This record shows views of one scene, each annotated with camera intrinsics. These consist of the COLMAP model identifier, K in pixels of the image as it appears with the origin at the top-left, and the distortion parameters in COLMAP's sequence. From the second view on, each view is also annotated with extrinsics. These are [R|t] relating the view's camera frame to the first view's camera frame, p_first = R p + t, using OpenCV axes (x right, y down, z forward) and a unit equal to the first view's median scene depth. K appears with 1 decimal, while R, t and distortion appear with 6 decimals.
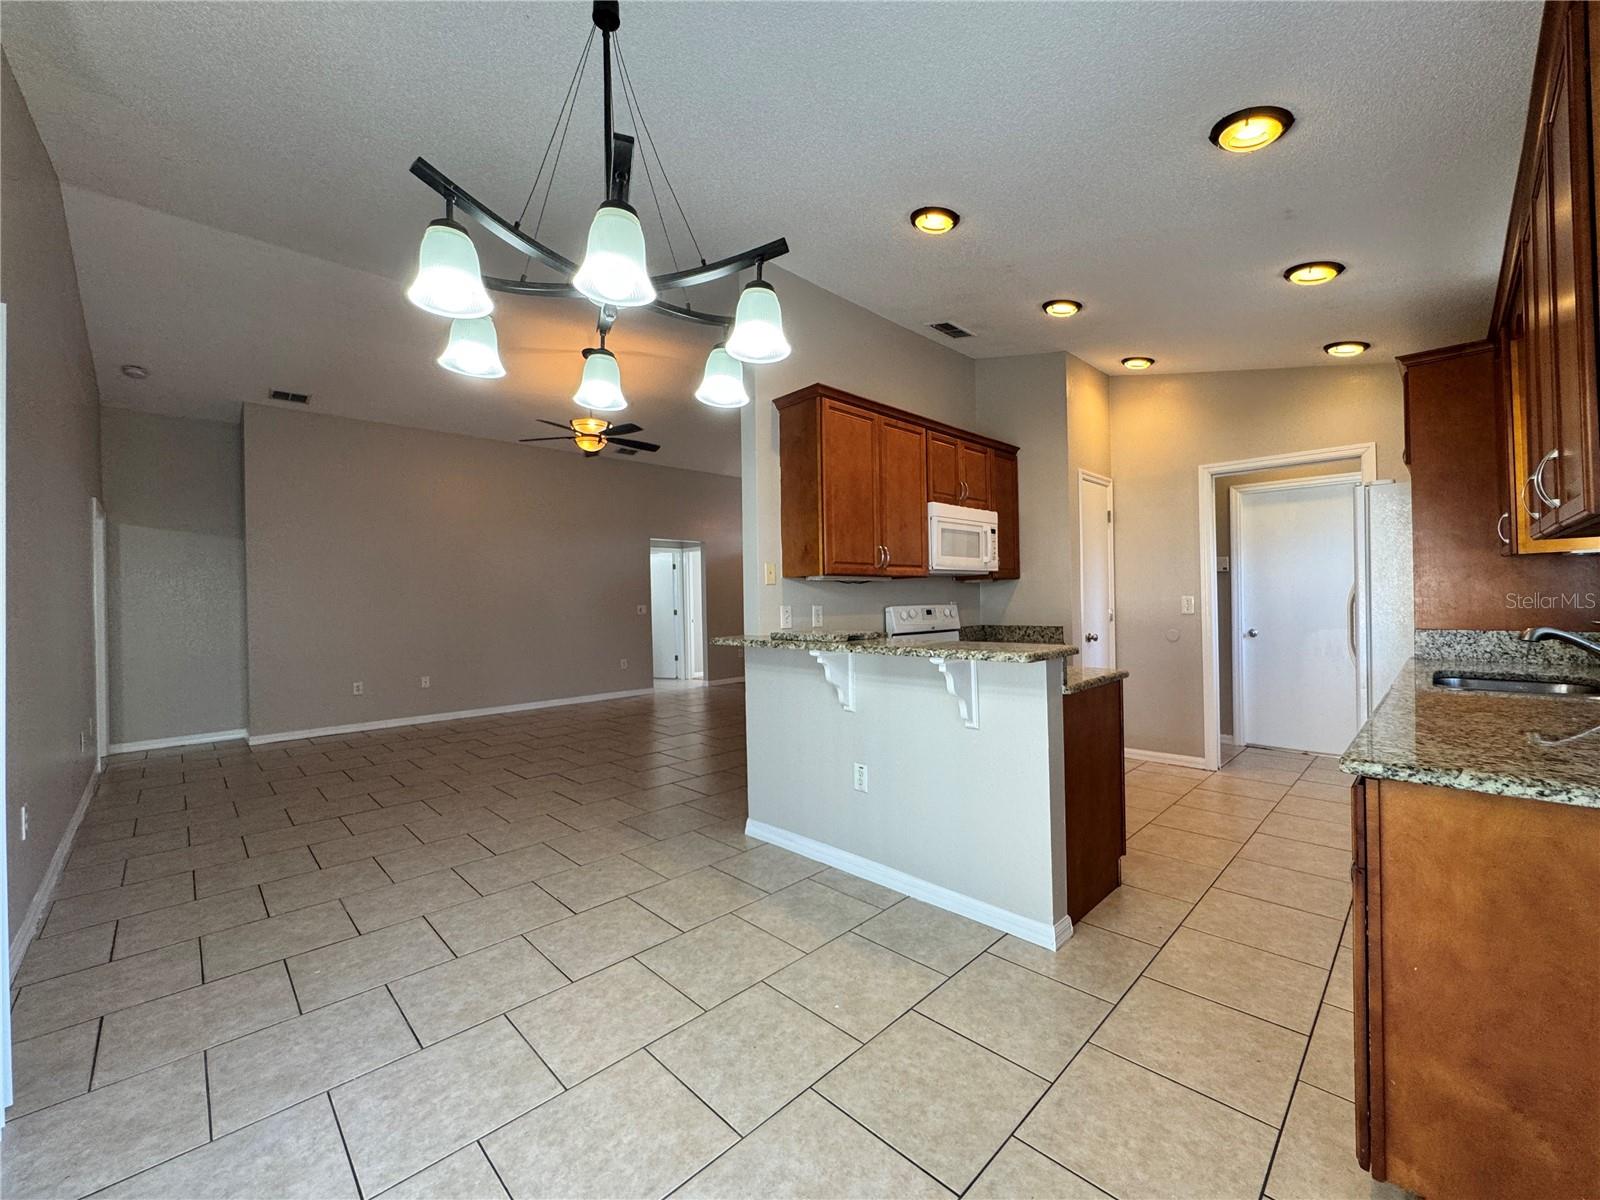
lens RADIAL K [[643.4, 0, 800.0], [0, 643.4, 600.0], [0, 0, 1]] dist [-0.002398, 0.000111]
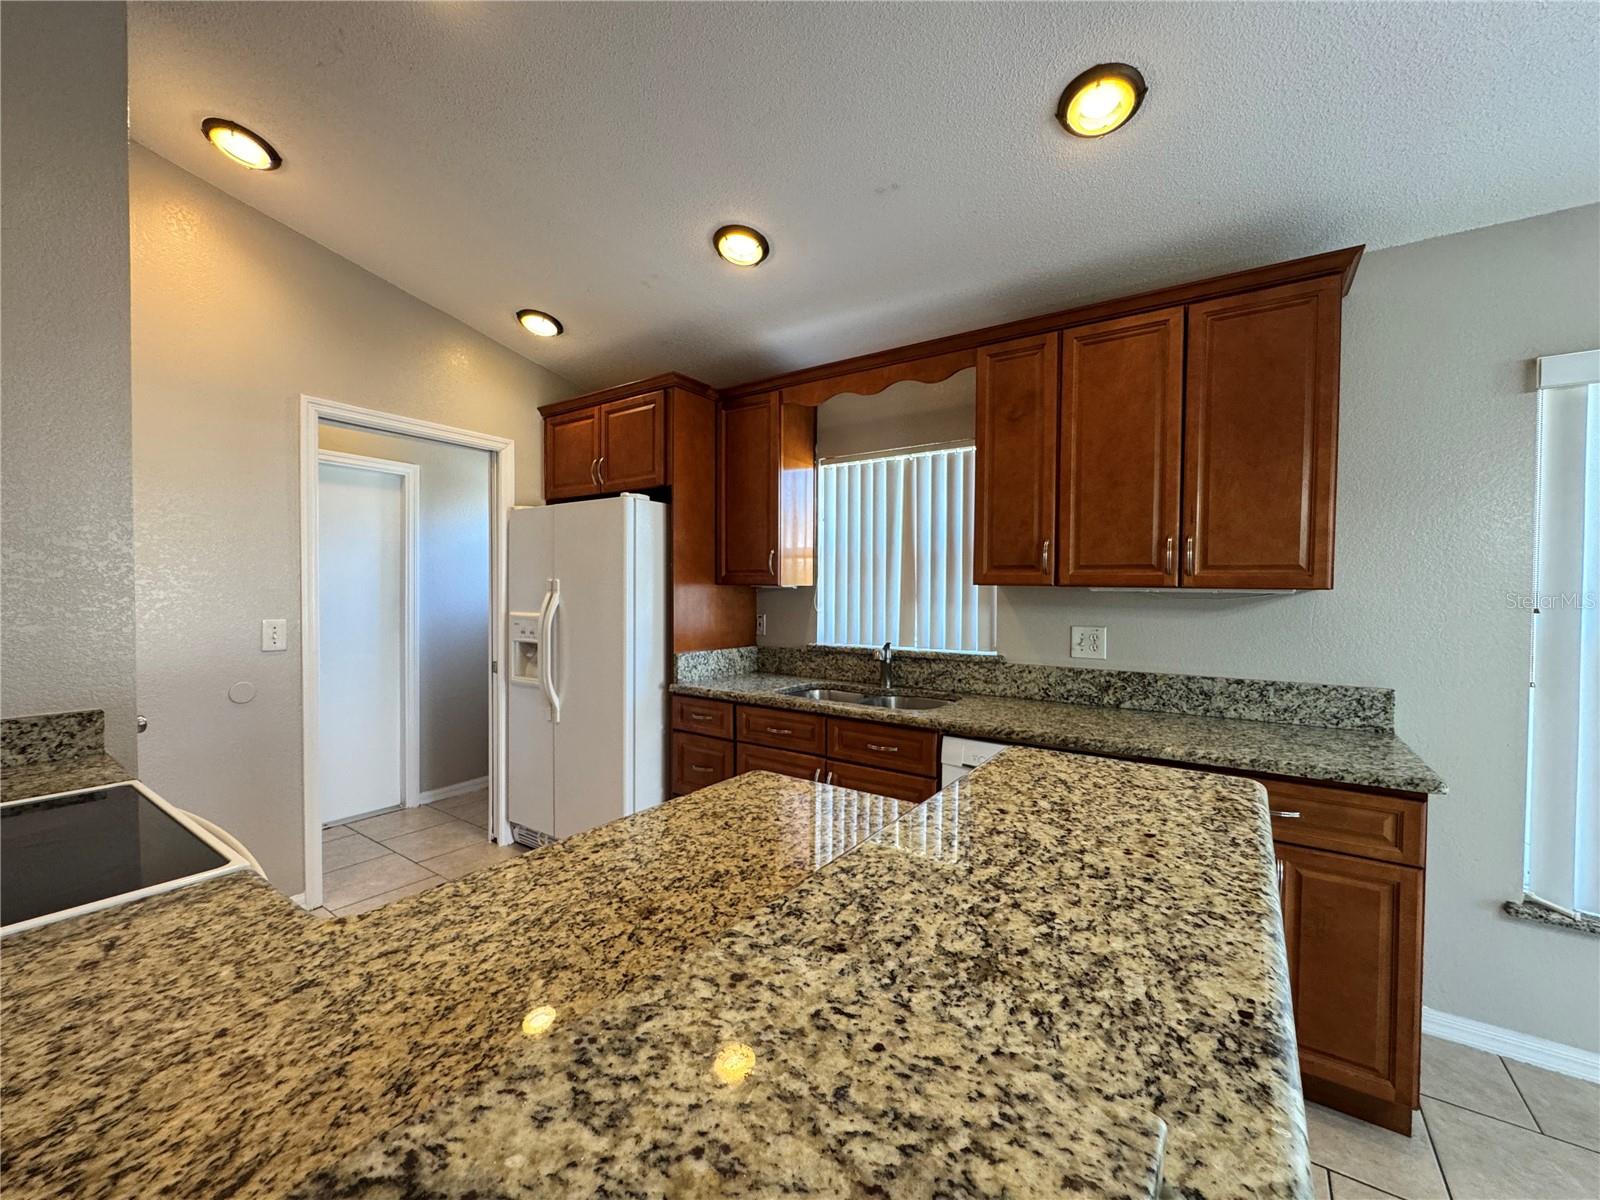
lens RADIAL K [[643.4, 0, 800.0], [0, 643.4, 600.0], [0, 0, 1]] dist [-0.002398, 0.000111]
pose [[-0.185179, -0.000514, 0.982705, -0.043951], [-0.005149, 0.999987, -0.000448, -0.034331], [-0.982691, -0.005143, -0.185179, 0.904547]]
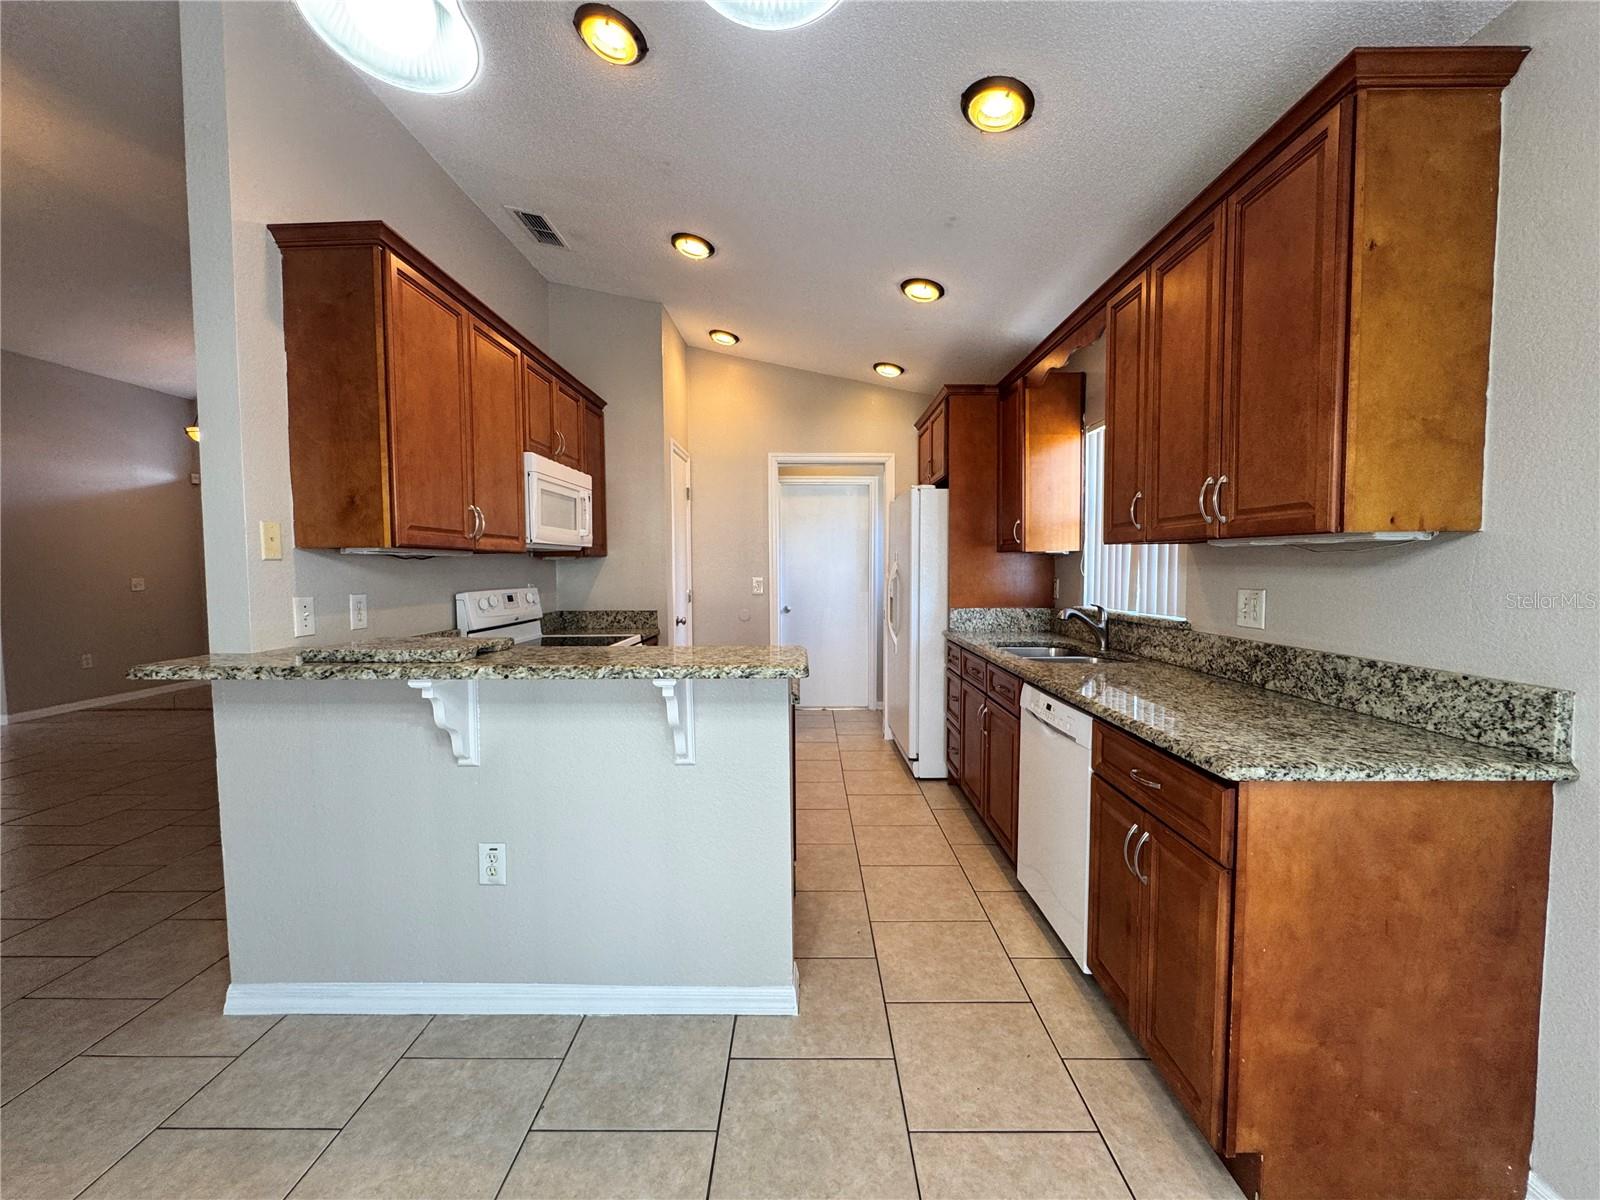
lens RADIAL K [[643.4, 0, 800.0], [0, 643.4, 600.0], [0, 0, 1]] dist [-0.002398, 0.000111]
pose [[0.709320, -0.022559, 0.704526, -0.118483], [-0.008238, 0.999154, 0.040287, -0.016186], [-0.704839, -0.034380, 0.708534, 0.289497]]
